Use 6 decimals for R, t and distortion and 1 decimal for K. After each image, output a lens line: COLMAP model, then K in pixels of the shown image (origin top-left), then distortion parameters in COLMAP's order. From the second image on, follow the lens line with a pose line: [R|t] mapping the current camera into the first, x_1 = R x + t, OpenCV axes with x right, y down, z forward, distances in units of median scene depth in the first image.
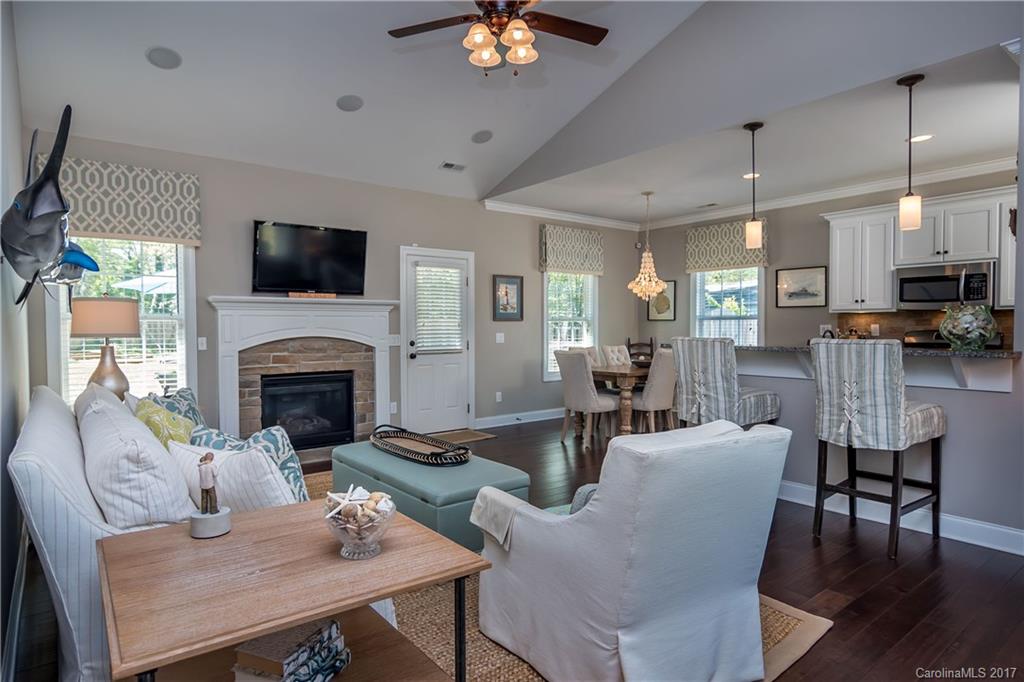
lens RADIAL K [[553.1, 0, 512.0], [0, 553.1, 341.0], [0, 0, 1]] dist [0.027095, -0.000288]
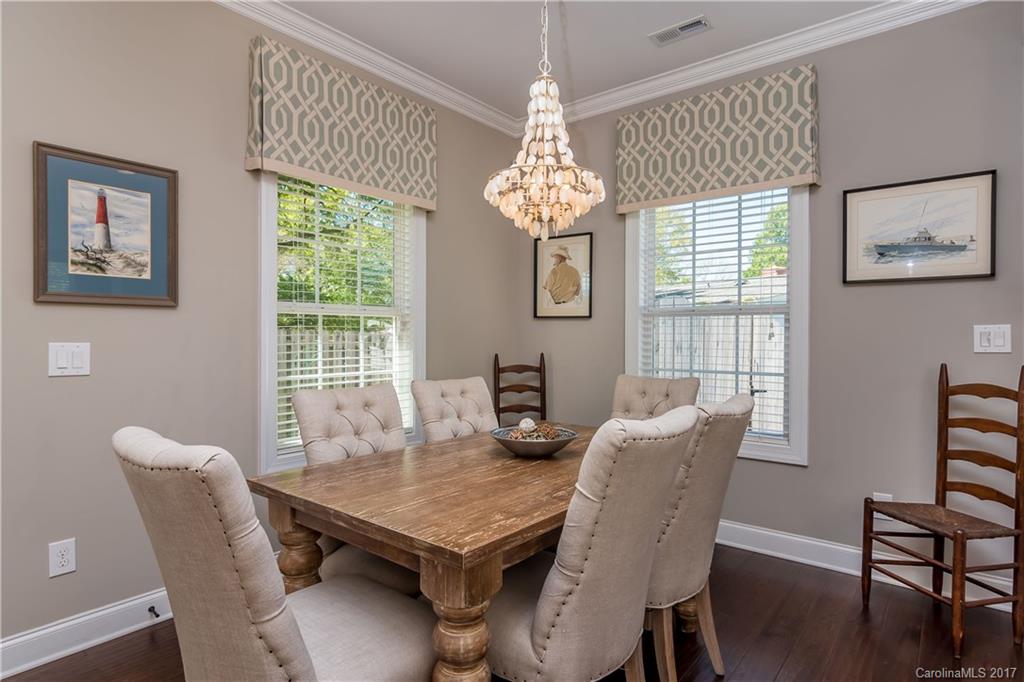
lens RADIAL K [[553.1, 0, 512.0], [0, 553.1, 341.0], [0, 0, 1]] dist [0.027095, -0.000288]
pose [[0.975658, 0.004785, 0.219244, 0.143898], [-0.000175, 0.999779, -0.021041, -0.008527], [-0.219296, 0.020490, 0.975443, 0.638945]]
